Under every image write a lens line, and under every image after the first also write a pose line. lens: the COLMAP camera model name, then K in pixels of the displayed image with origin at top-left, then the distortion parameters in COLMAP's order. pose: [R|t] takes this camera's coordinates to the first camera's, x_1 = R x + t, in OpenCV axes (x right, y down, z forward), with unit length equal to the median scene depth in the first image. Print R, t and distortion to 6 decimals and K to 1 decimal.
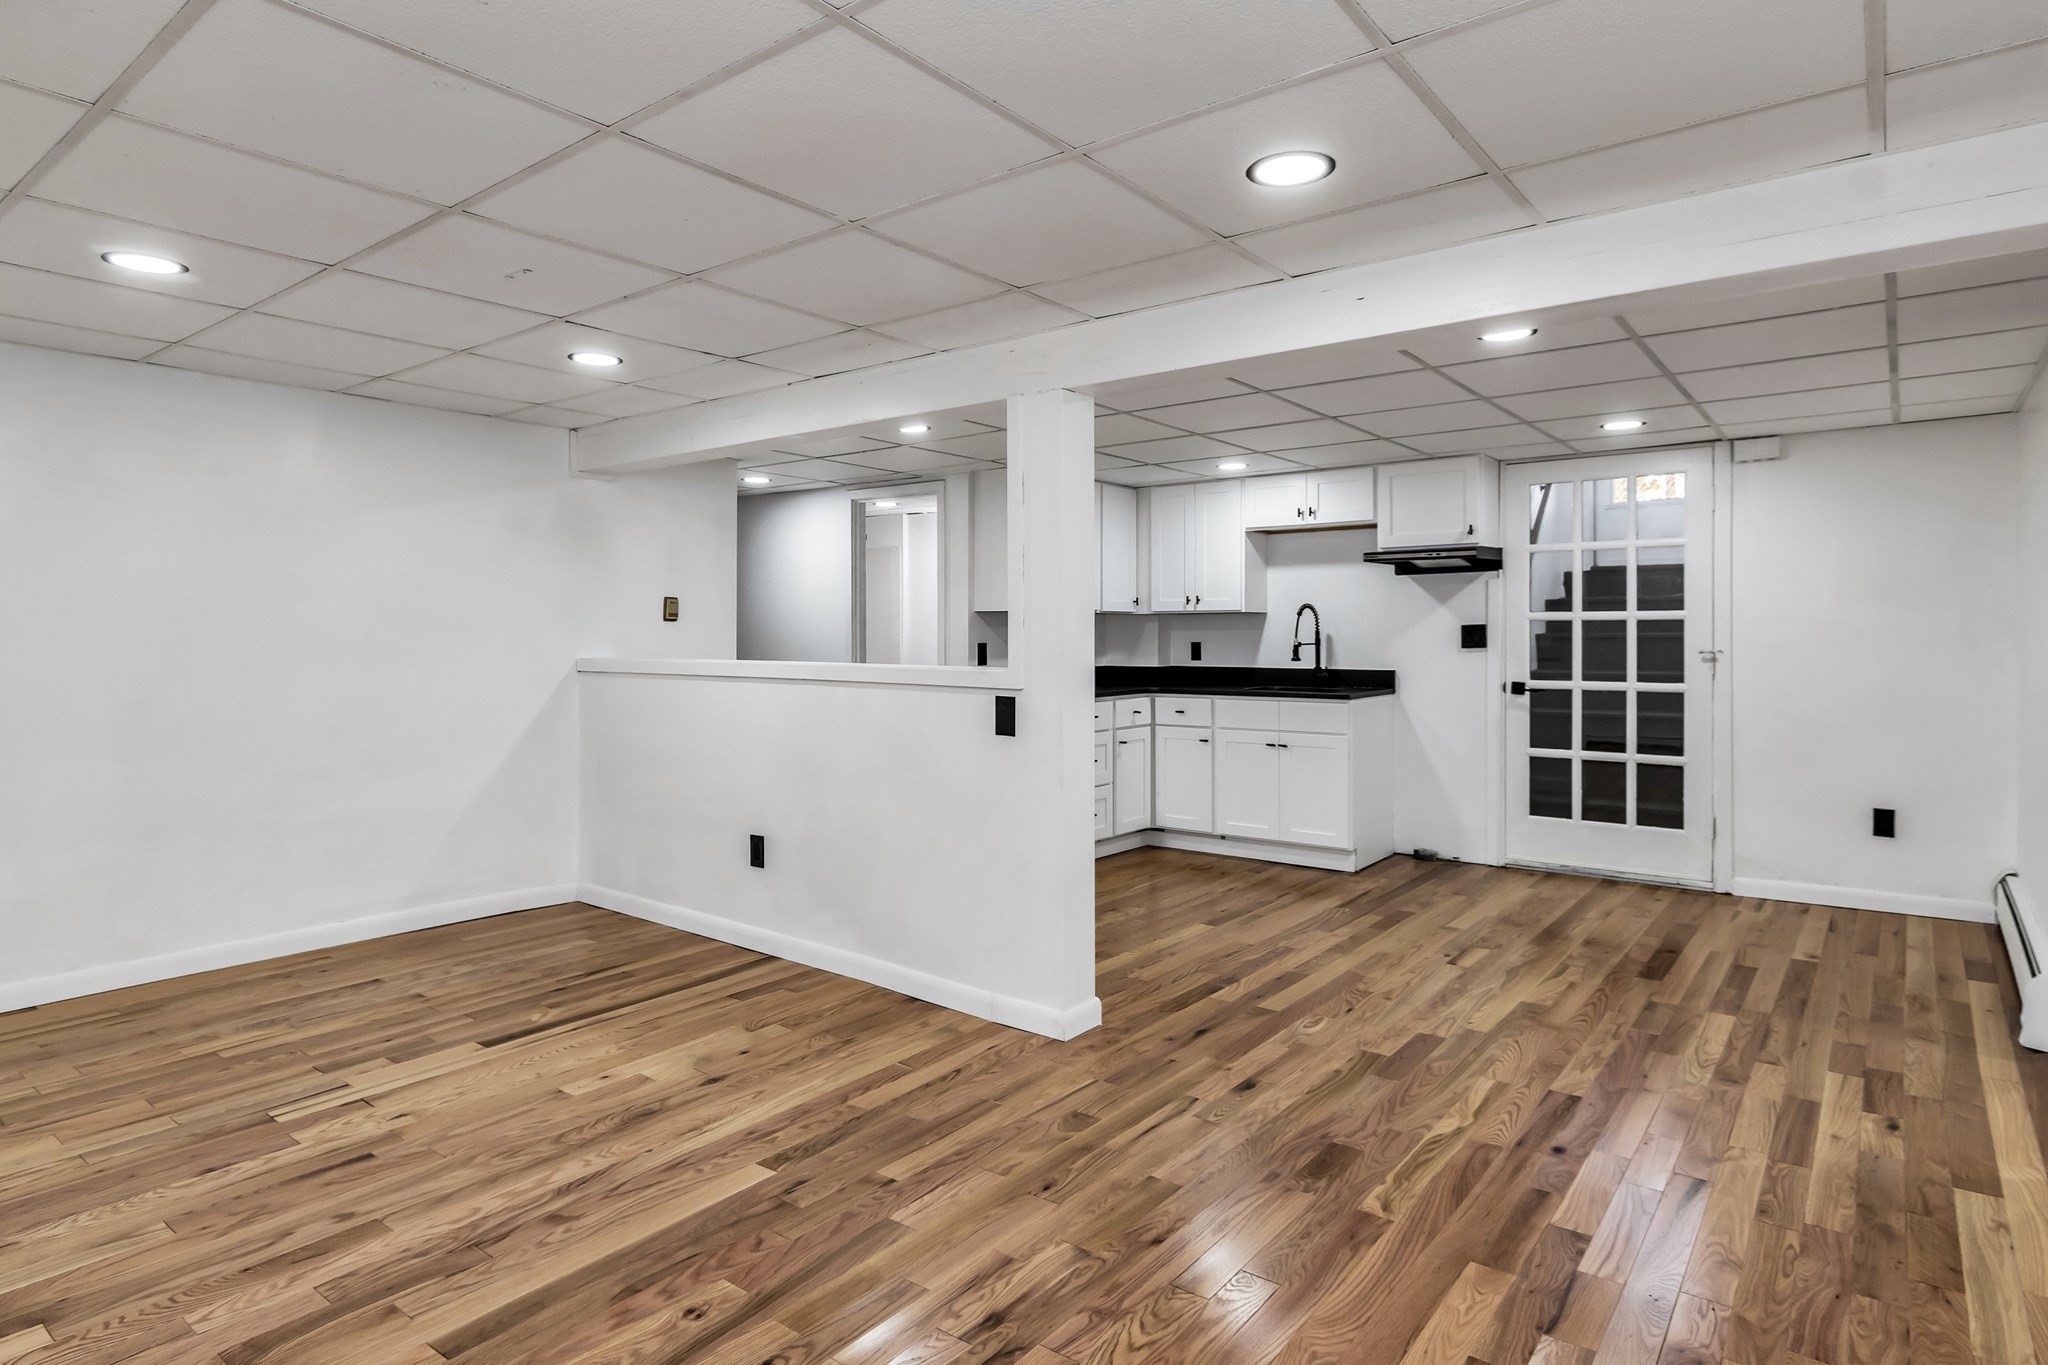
lens RADIAL K [[1132.0, 0, 1025.0], [0, 1132.0, 637.1], [0, 0, 1]] dist [0.000027, -0.000138]
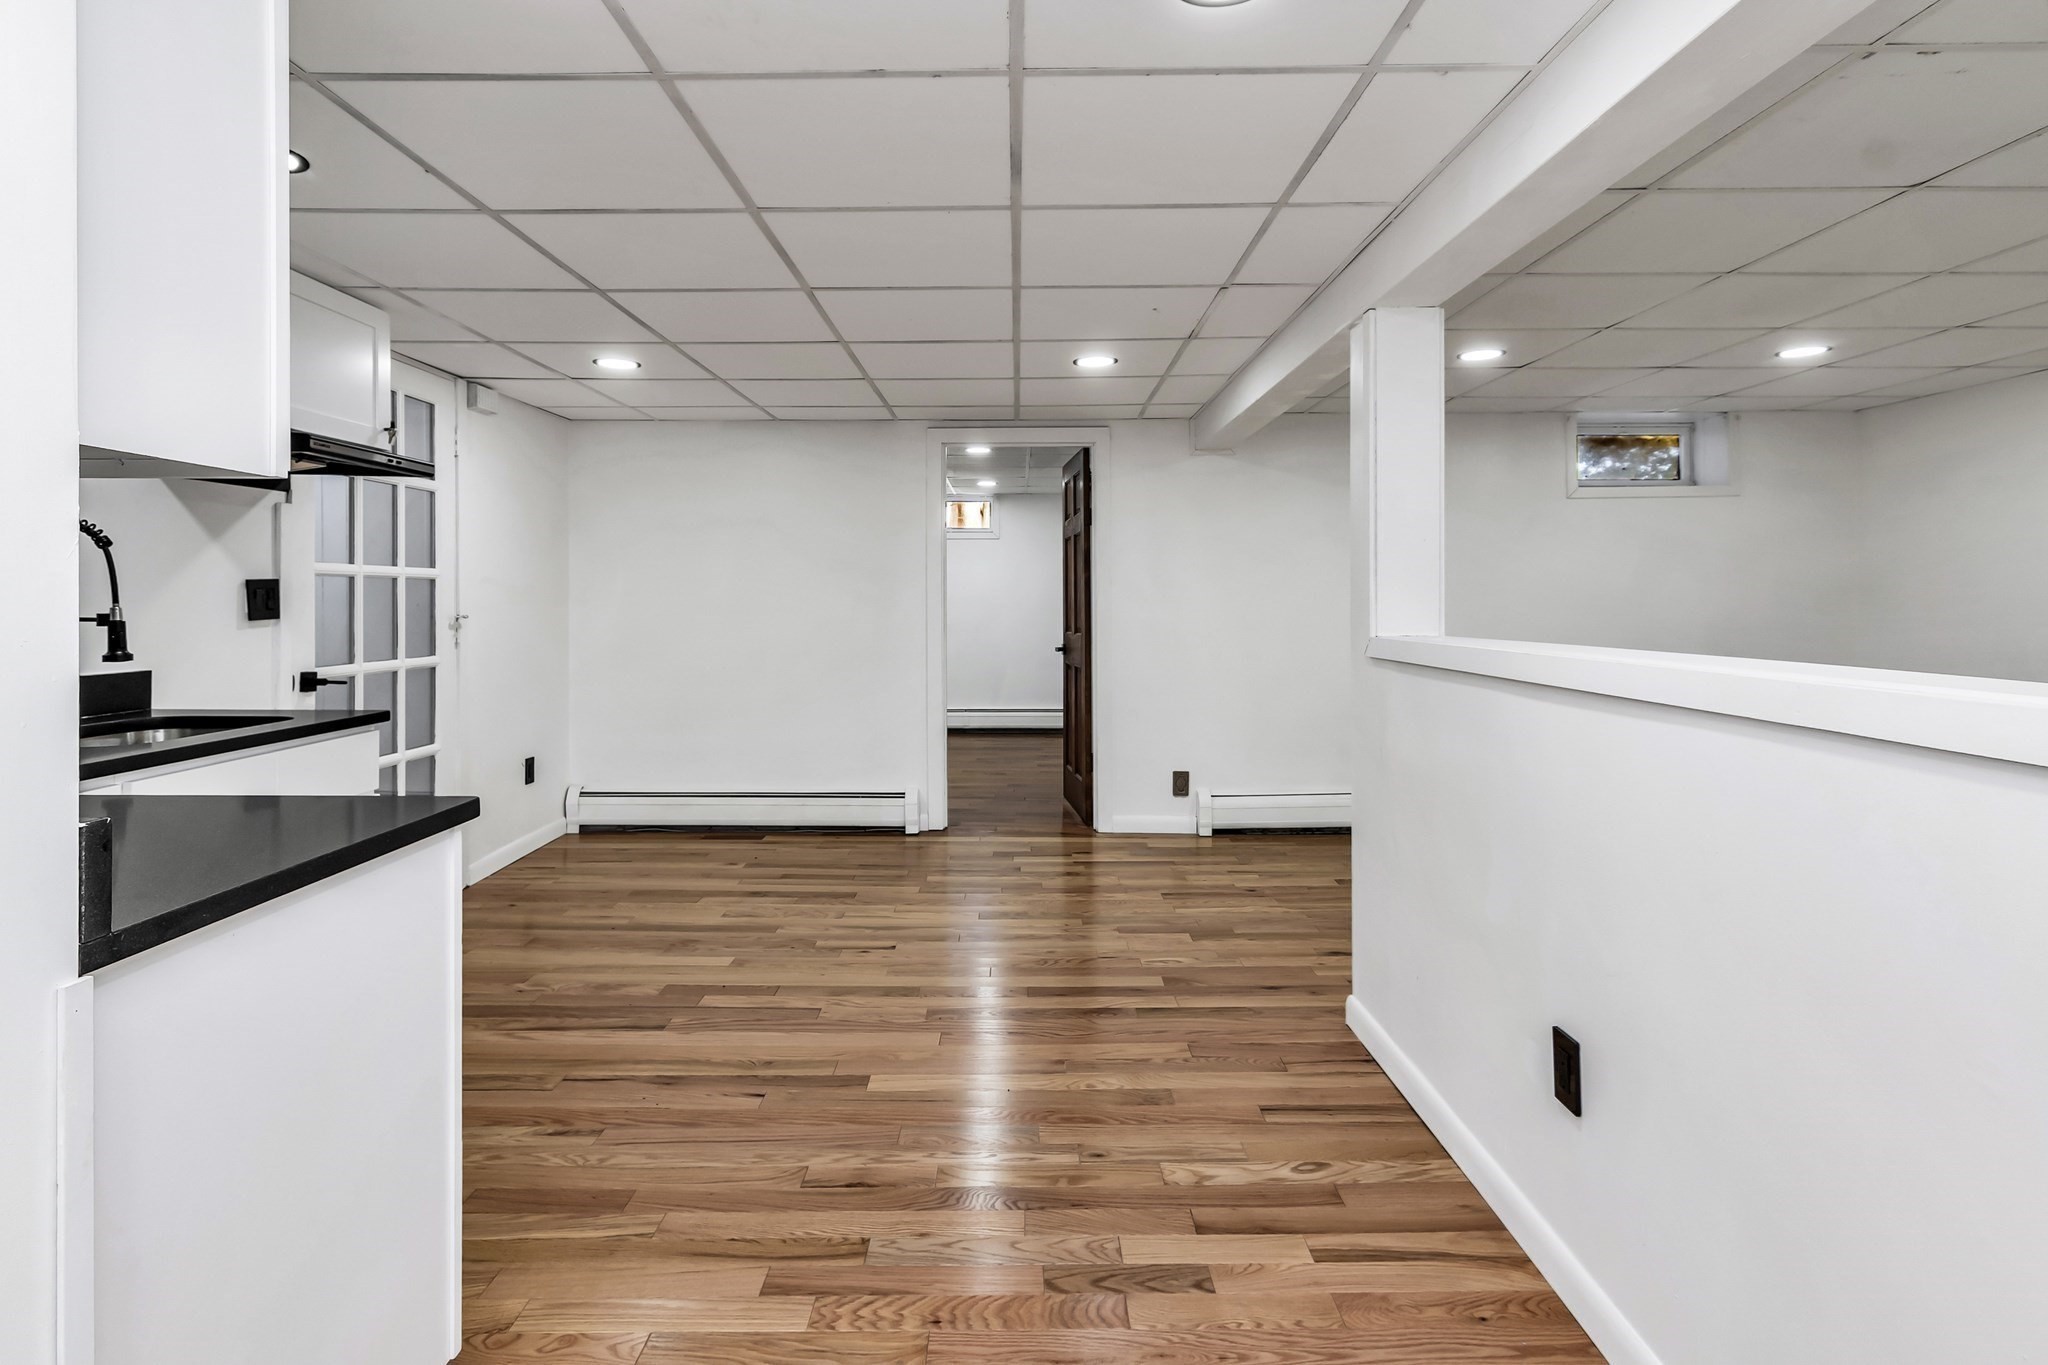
lens RADIAL K [[1004.4, 0, 1018.6], [0, 1004.4, 595.5], [0, 0, 1]] dist [0.003350, 0.000533]
pose [[-0.617131, 0.002611, 0.786856, -0.248743], [-0.000132, 0.999994, -0.003421, -0.001072], [-0.786860, -0.002215, -0.617127, 1.031755]]
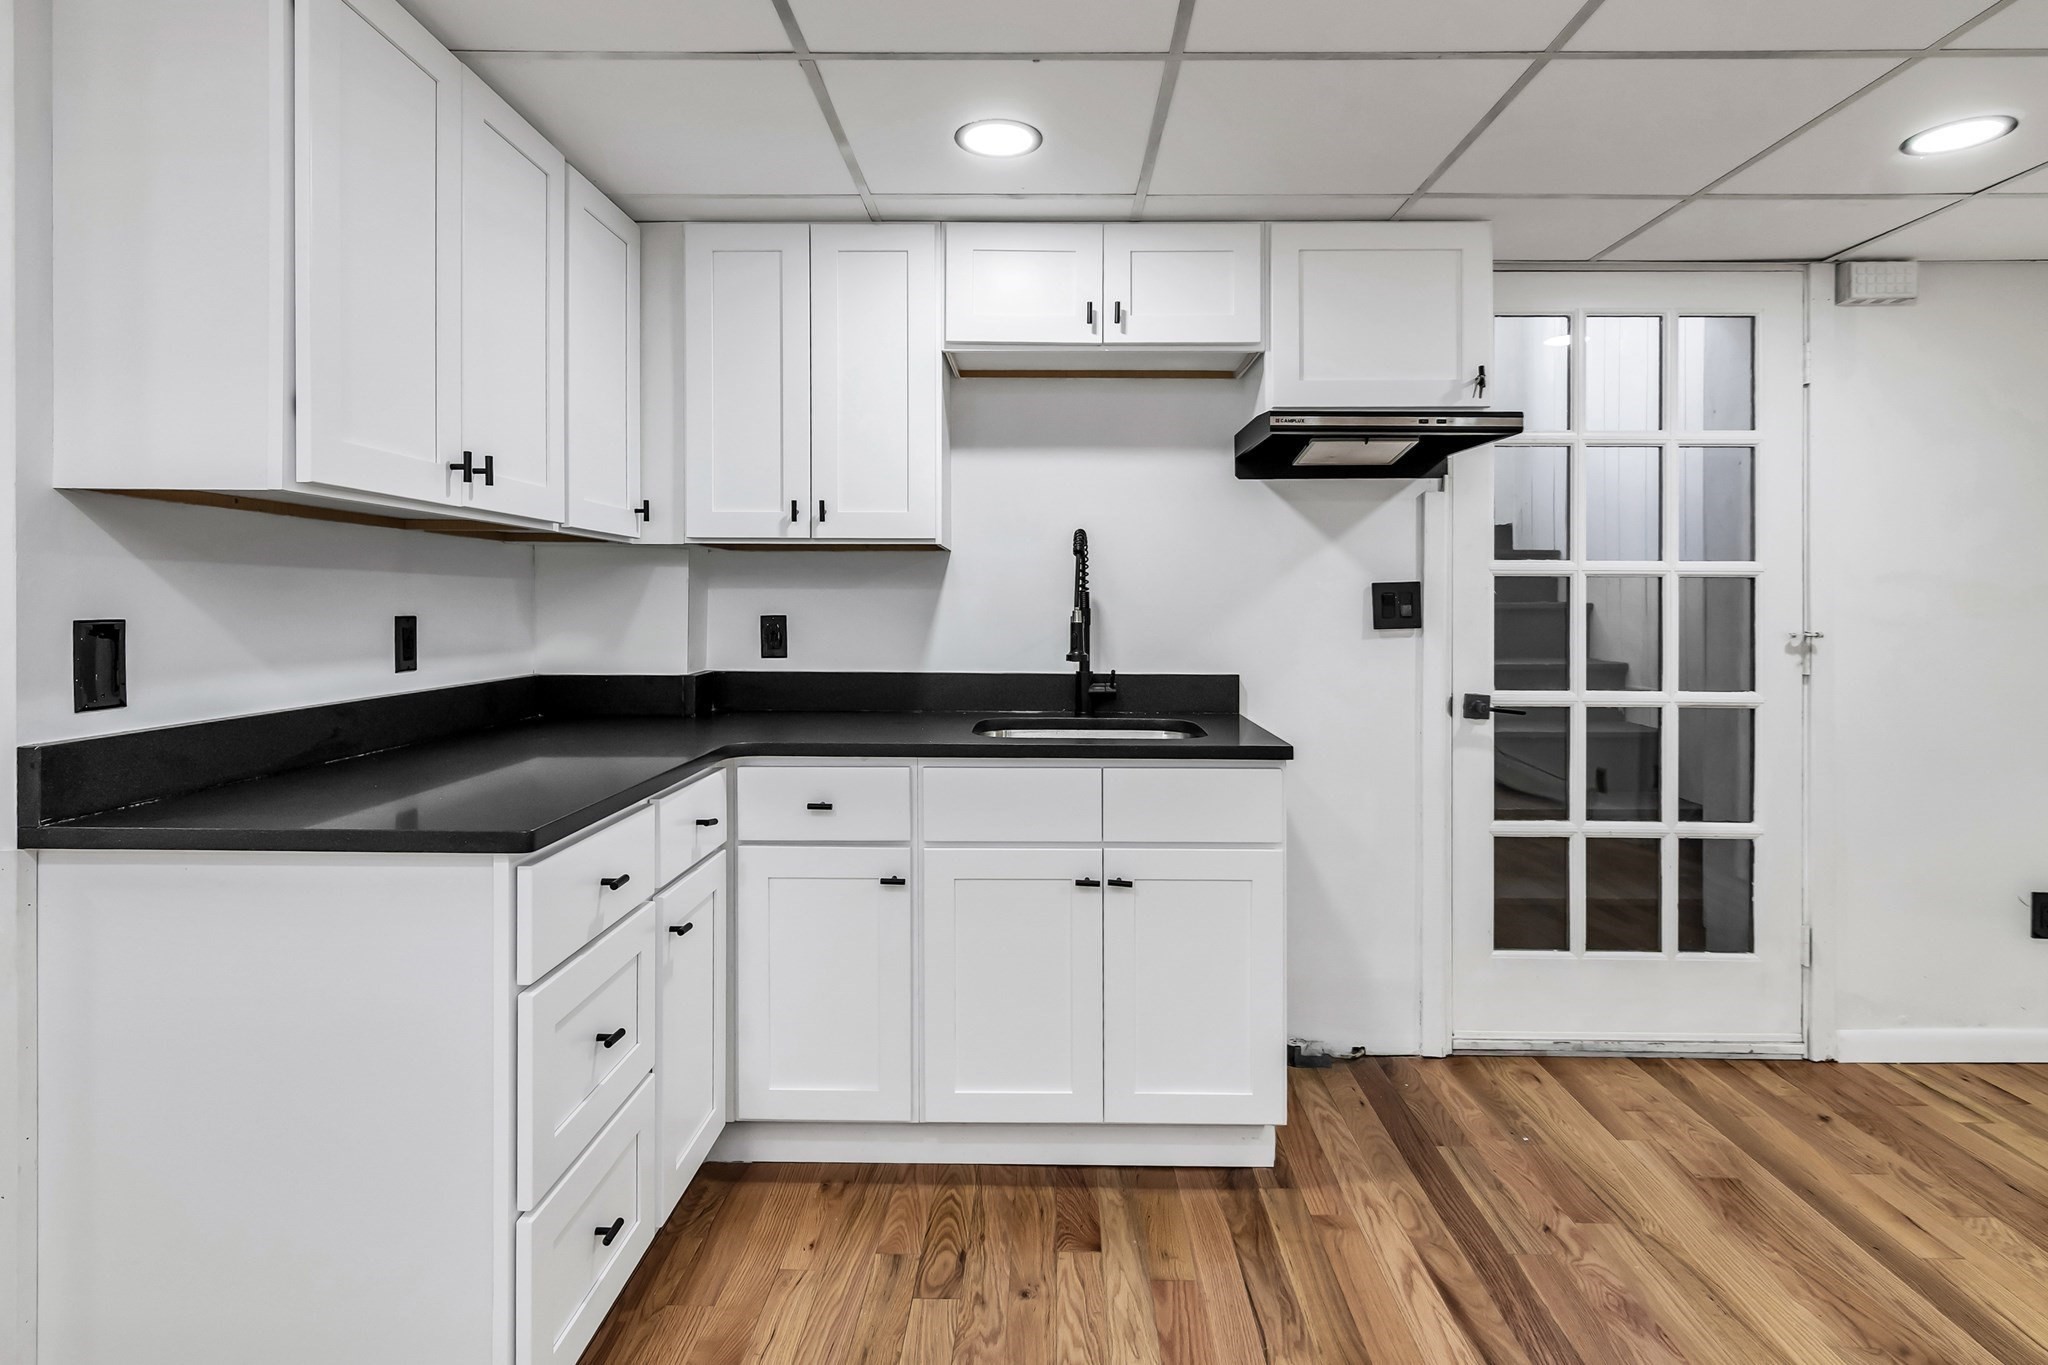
lens RADIAL K [[1049.9, 0, 1031.8], [0, 1049.9, 612.9], [0, 0, 1]] dist [-0.004968, -0.000523]
pose [[0.798790, 0.001908, 0.601607, -0.013749], [-0.005881, 0.999972, 0.004637, 0.001512], [-0.601581, -0.007242, 0.798779, 0.738585]]
